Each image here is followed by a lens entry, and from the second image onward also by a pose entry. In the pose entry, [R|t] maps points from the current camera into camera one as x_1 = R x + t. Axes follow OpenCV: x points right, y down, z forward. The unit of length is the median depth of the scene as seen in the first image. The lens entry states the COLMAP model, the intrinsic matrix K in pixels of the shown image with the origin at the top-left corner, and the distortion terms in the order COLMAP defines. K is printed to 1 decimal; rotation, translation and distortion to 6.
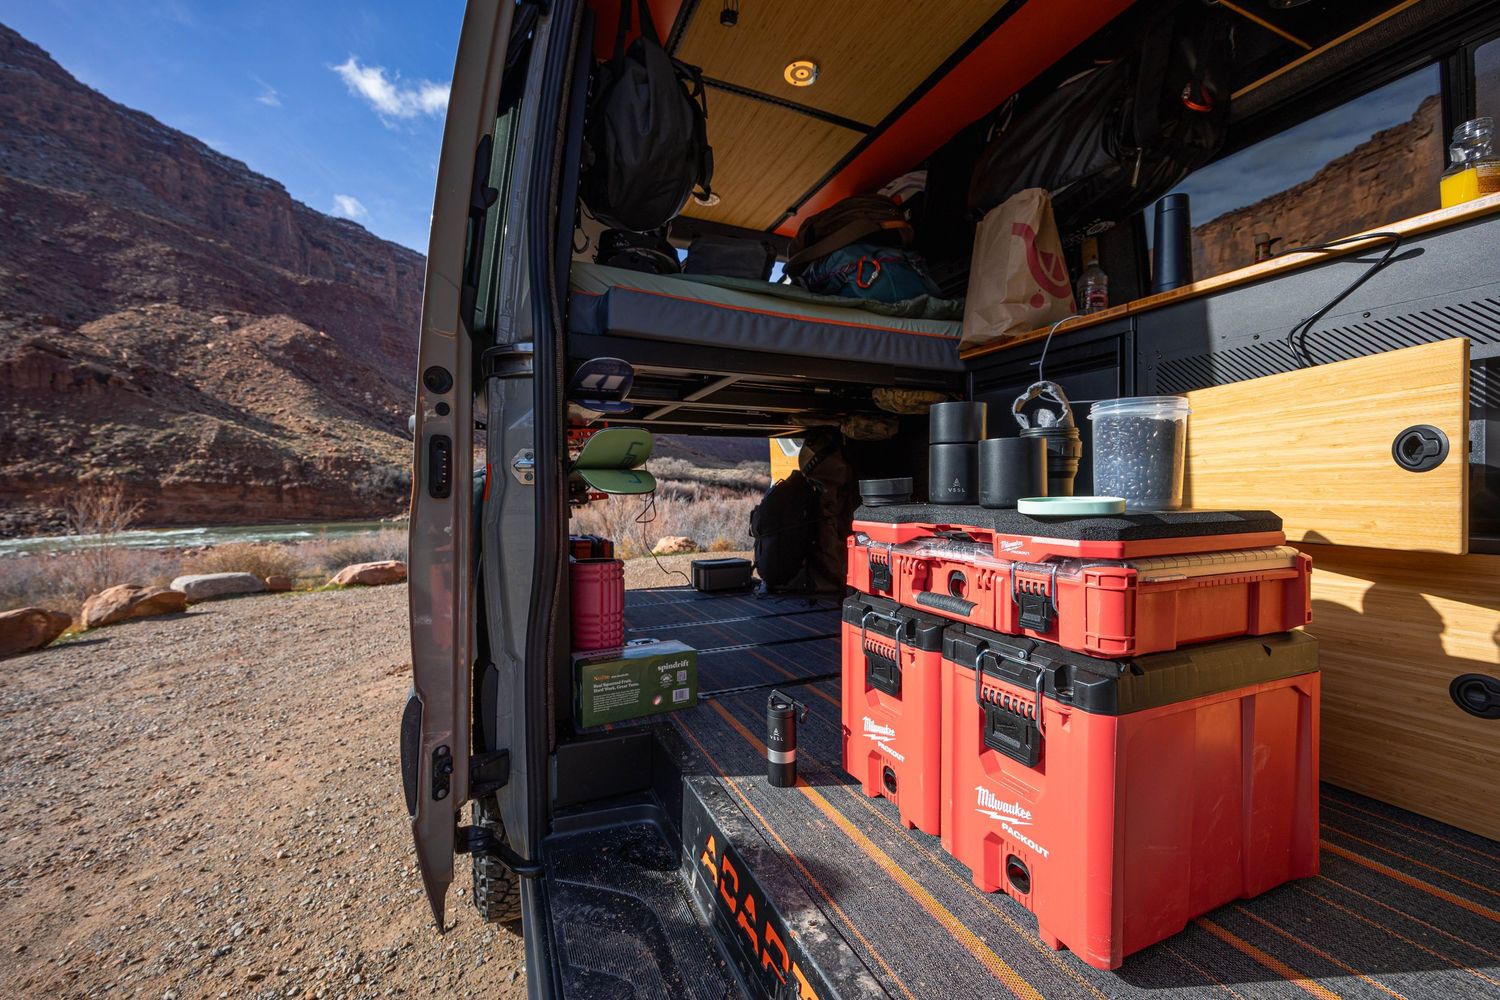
lens RADIAL K [[578.3, 0, 750.0], [0, 578.3, 500.0], [0, 0, 1]] dist [0.006327, -0.000221]
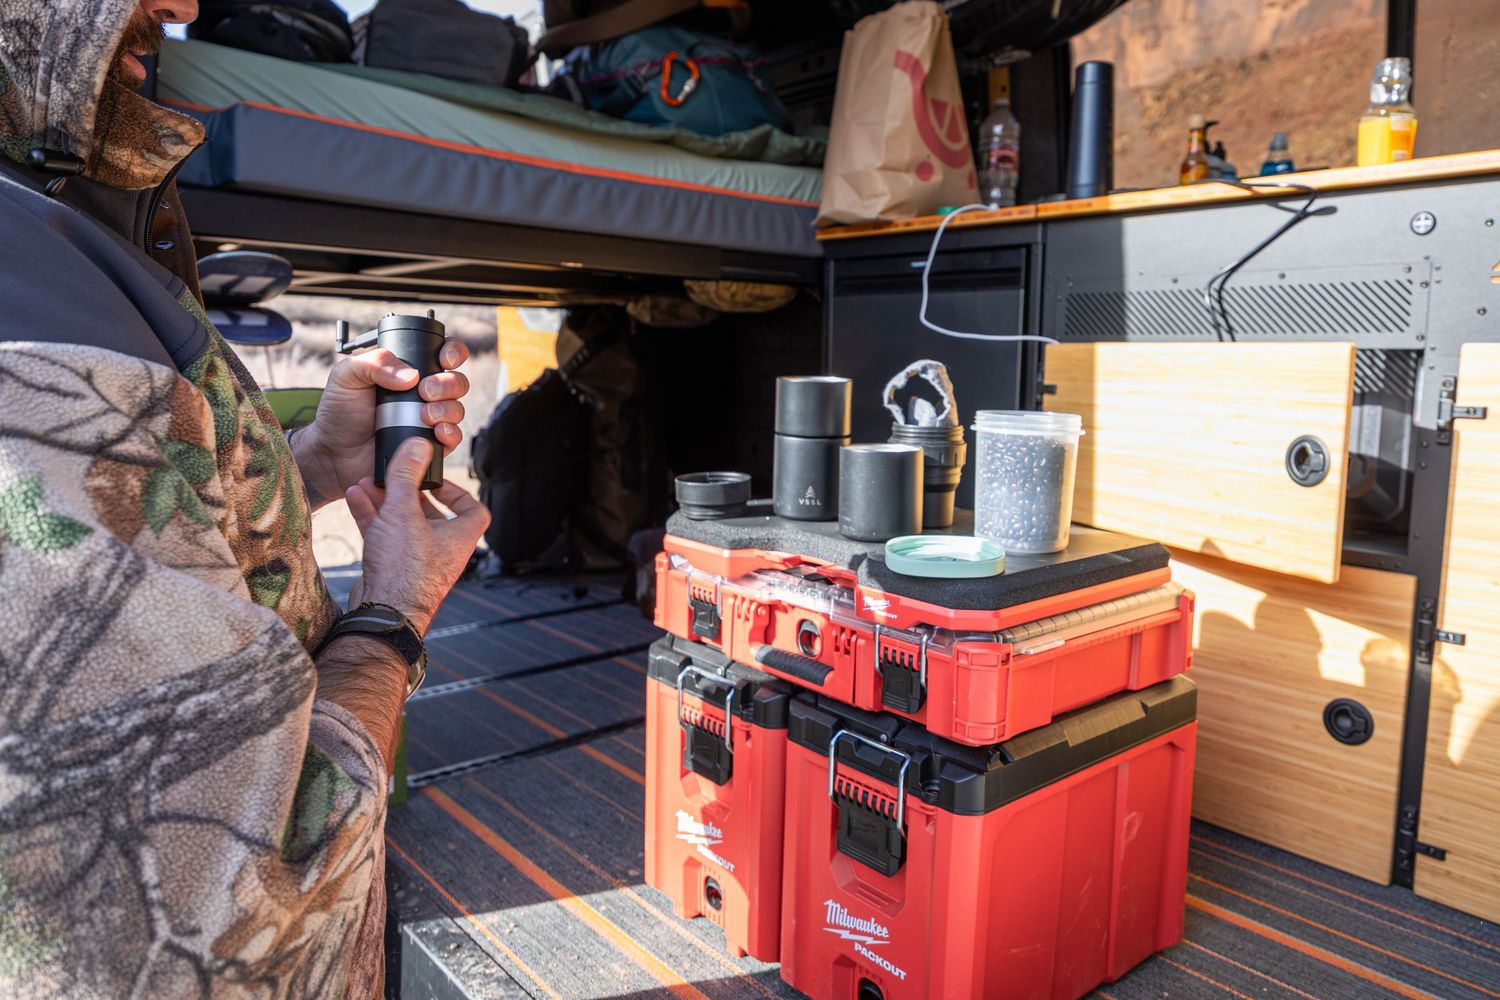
lens RADIAL K [[1009.2, 0, 757.8], [0, 1009.2, 464.5], [0, 0, 1]] dist [0.005209, -0.001945]
pose [[0.955433, -0.010117, 0.295035, -0.070148], [-0.018628, 0.995355, 0.094458, -0.166778], [-0.294620, -0.095745, 0.950806, -0.159455]]
